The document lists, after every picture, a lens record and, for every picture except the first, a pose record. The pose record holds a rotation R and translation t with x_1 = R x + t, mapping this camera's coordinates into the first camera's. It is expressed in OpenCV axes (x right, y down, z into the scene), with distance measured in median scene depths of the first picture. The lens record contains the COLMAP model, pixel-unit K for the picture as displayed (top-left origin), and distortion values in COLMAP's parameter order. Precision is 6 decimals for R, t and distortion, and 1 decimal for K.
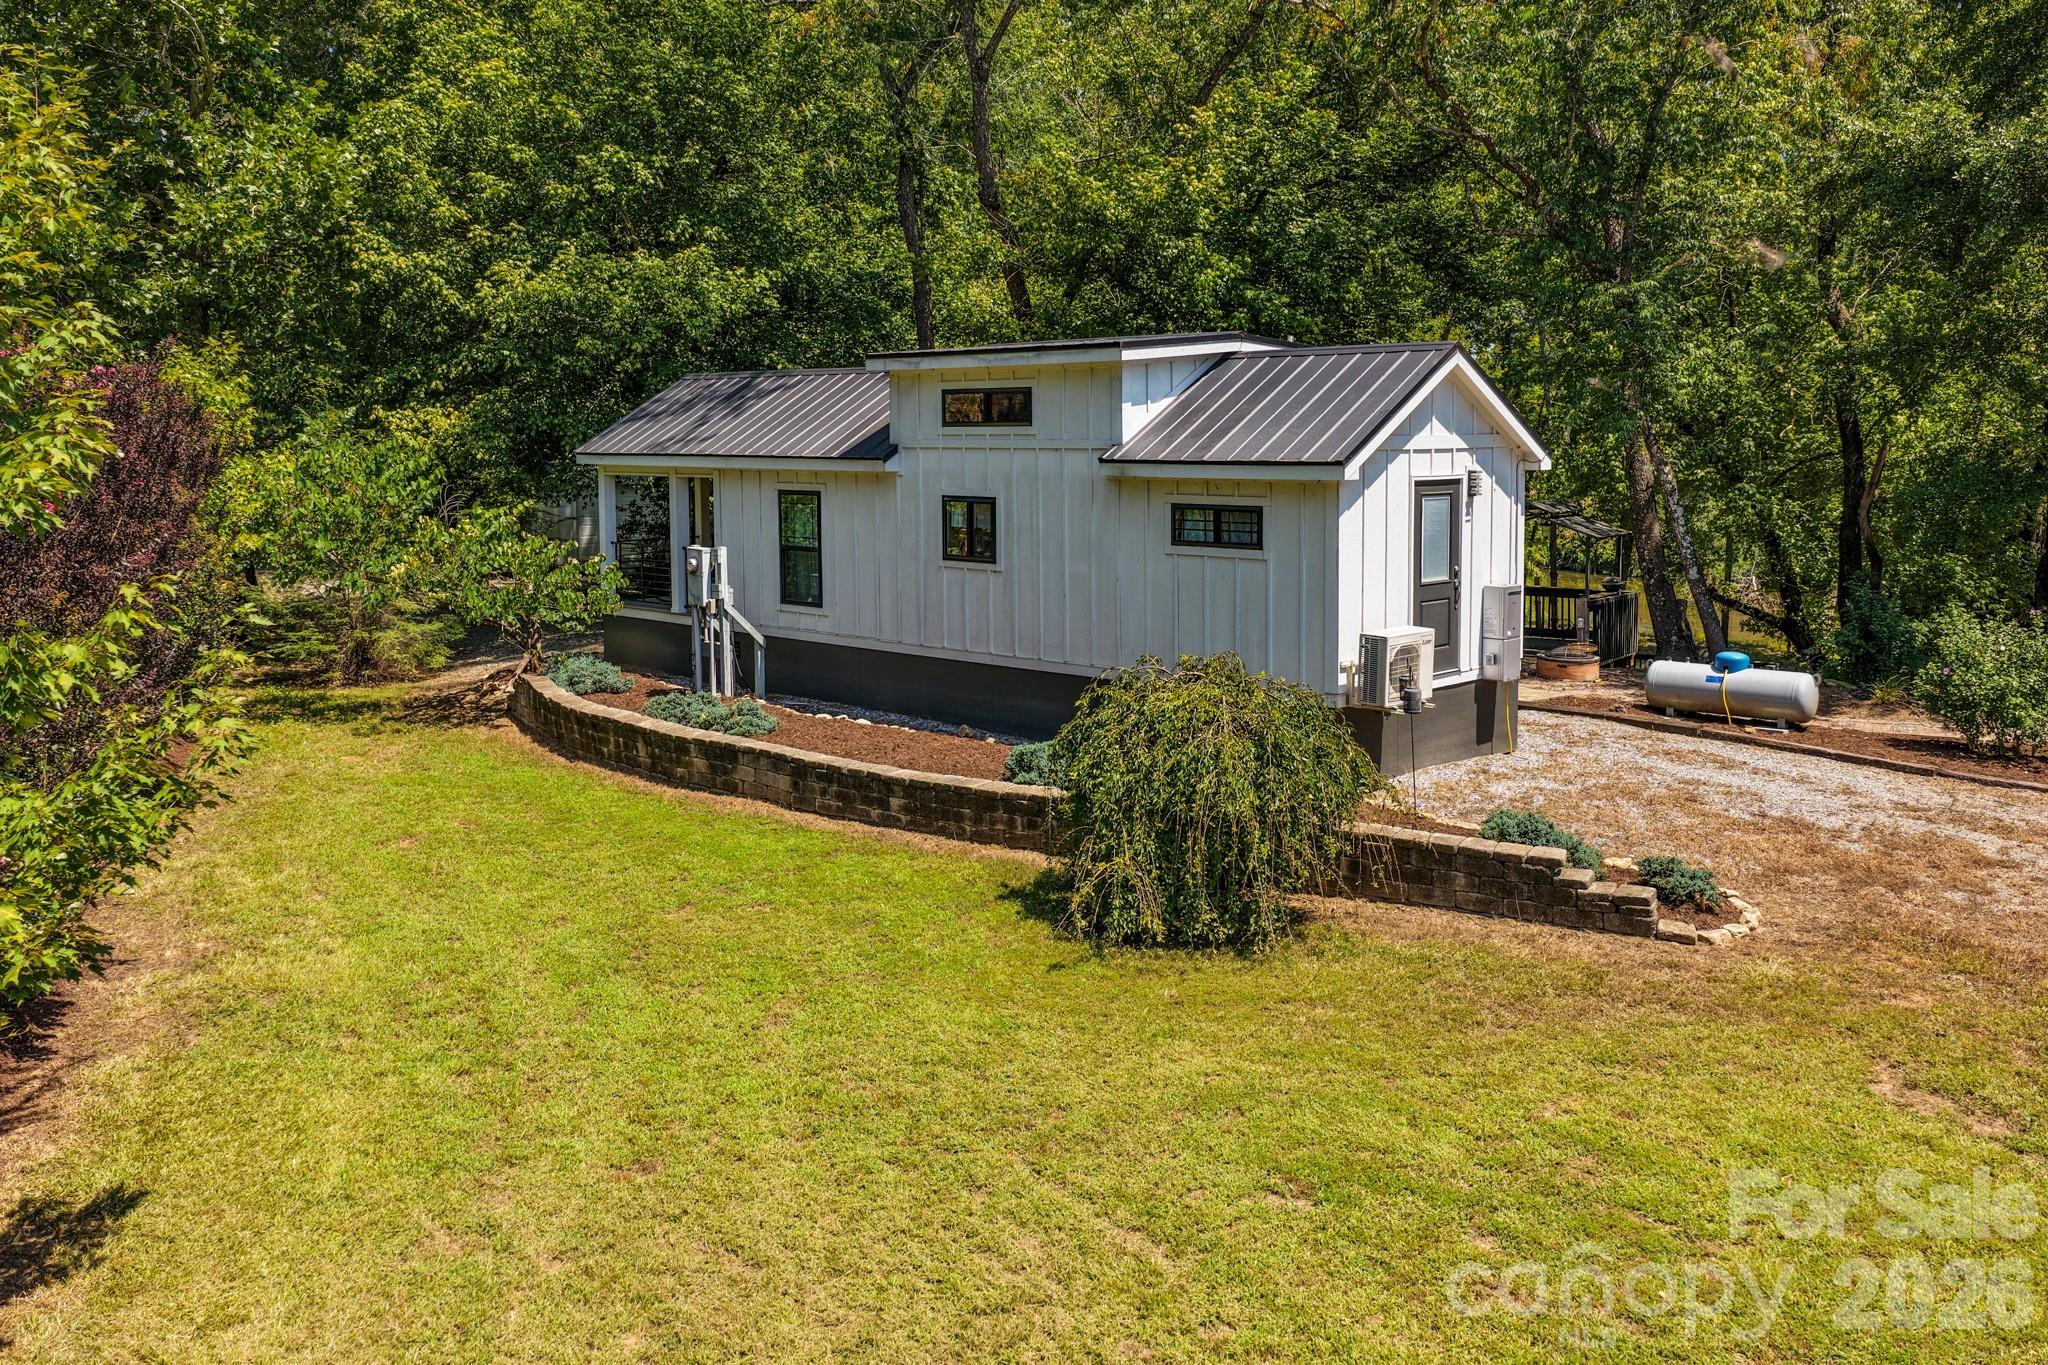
lens RADIAL K [[1709.1, 0, 1053.0], [0, 1709.1, 553.5], [0, 0, 1]] dist [-0.003525, 0.011667]
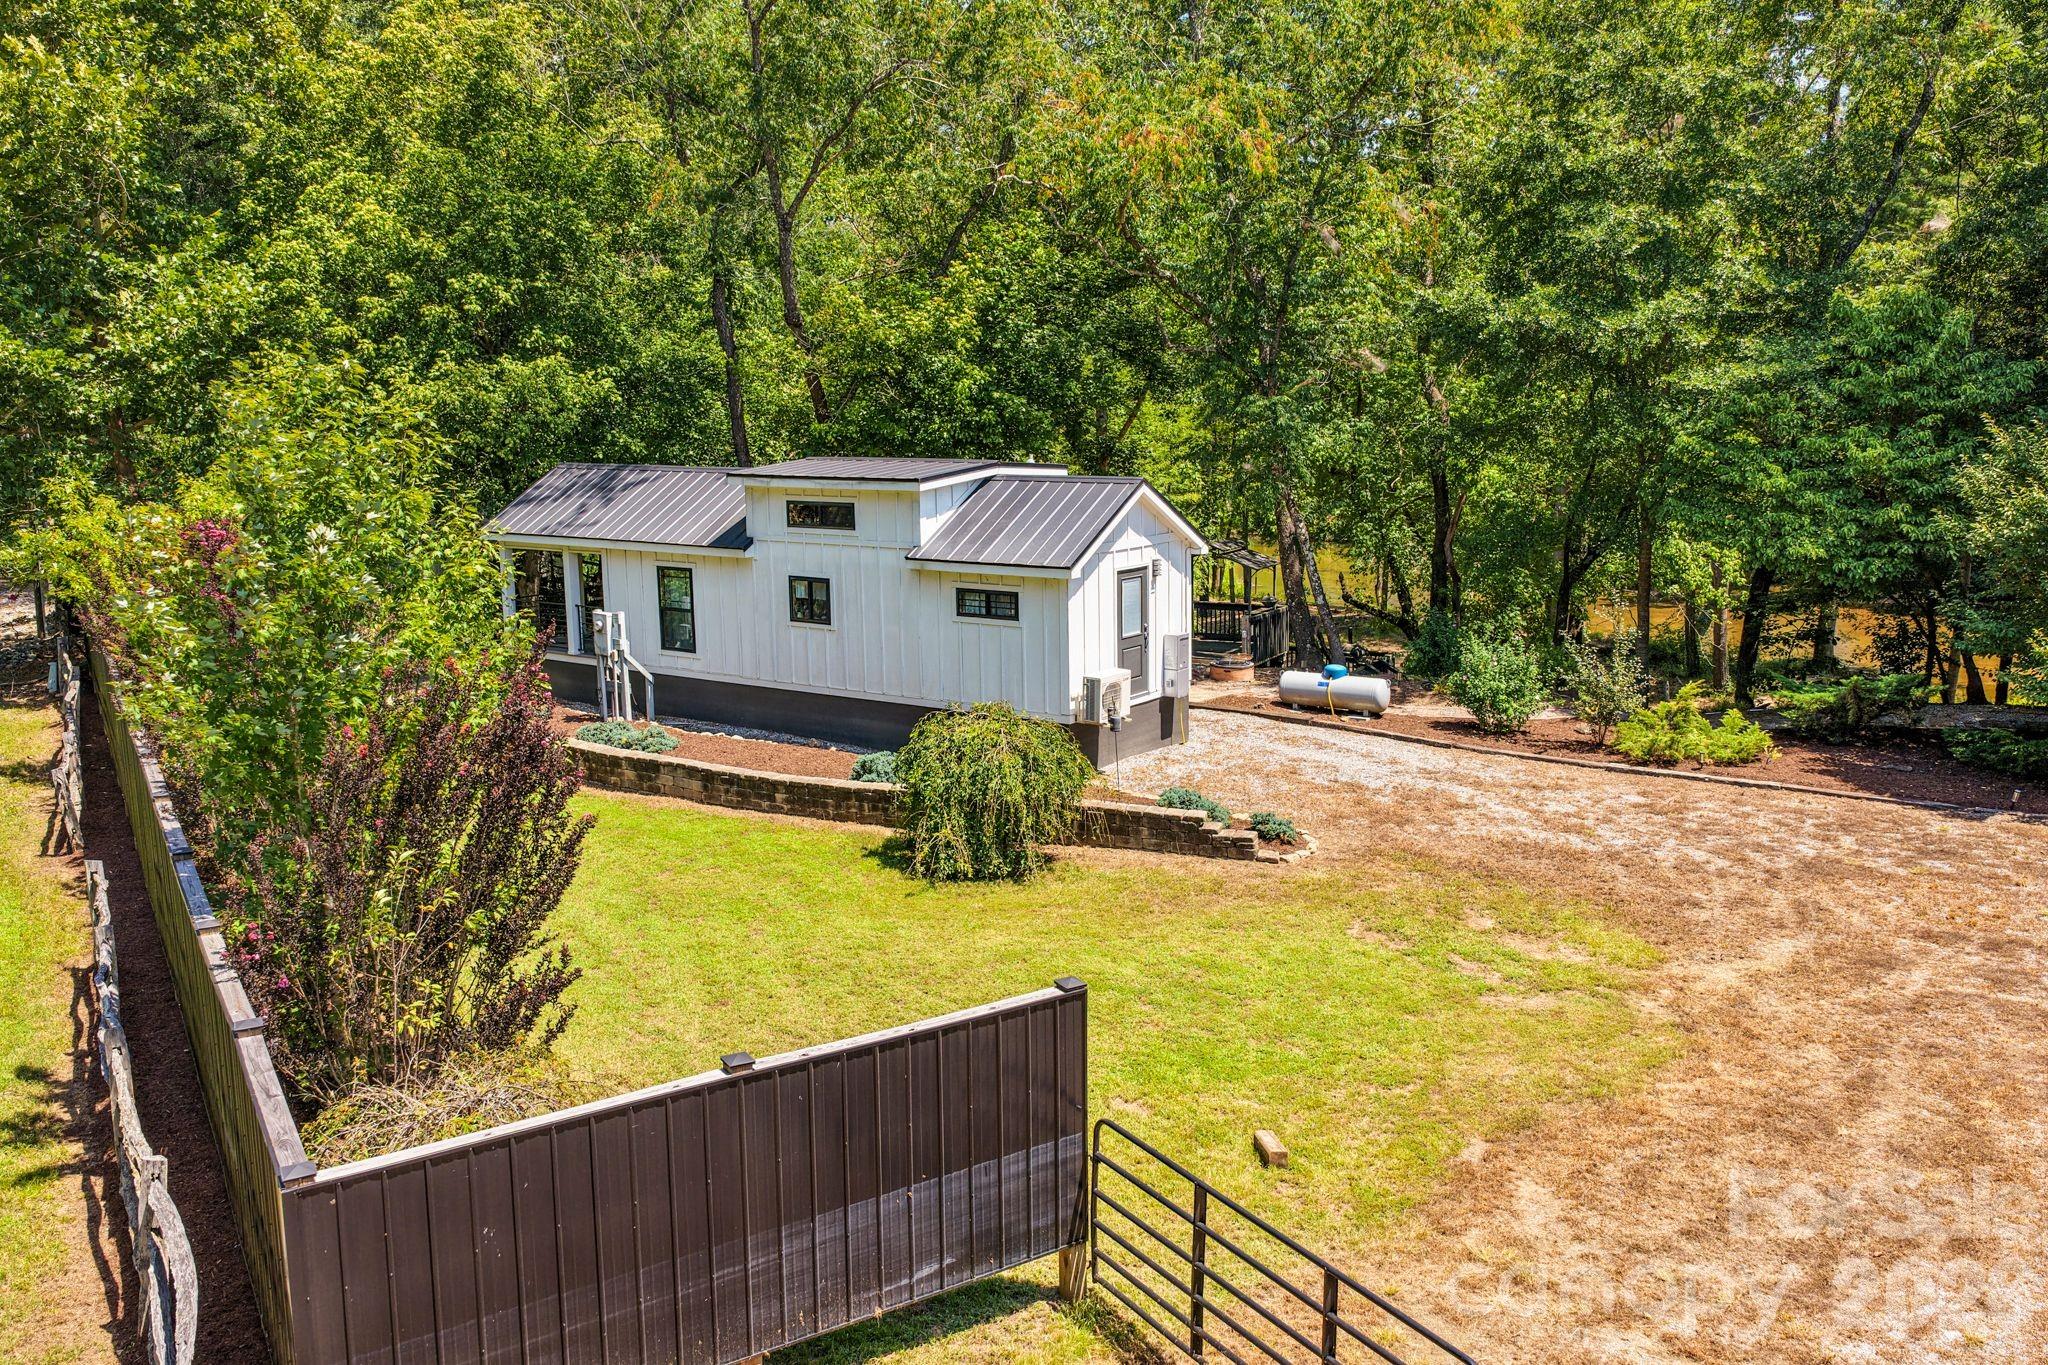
lens RADIAL K [[1658.1, 0, 1024.0], [0, 1658.1, 682.5], [0, 0, 1]] dist [0.016231, 0.009321]
pose [[0.989694, -0.034984, 0.138861, -0.075770], [0.020834, 0.994559, 0.102072, -0.094386], [-0.141677, -0.098127, 0.985037, -0.436438]]
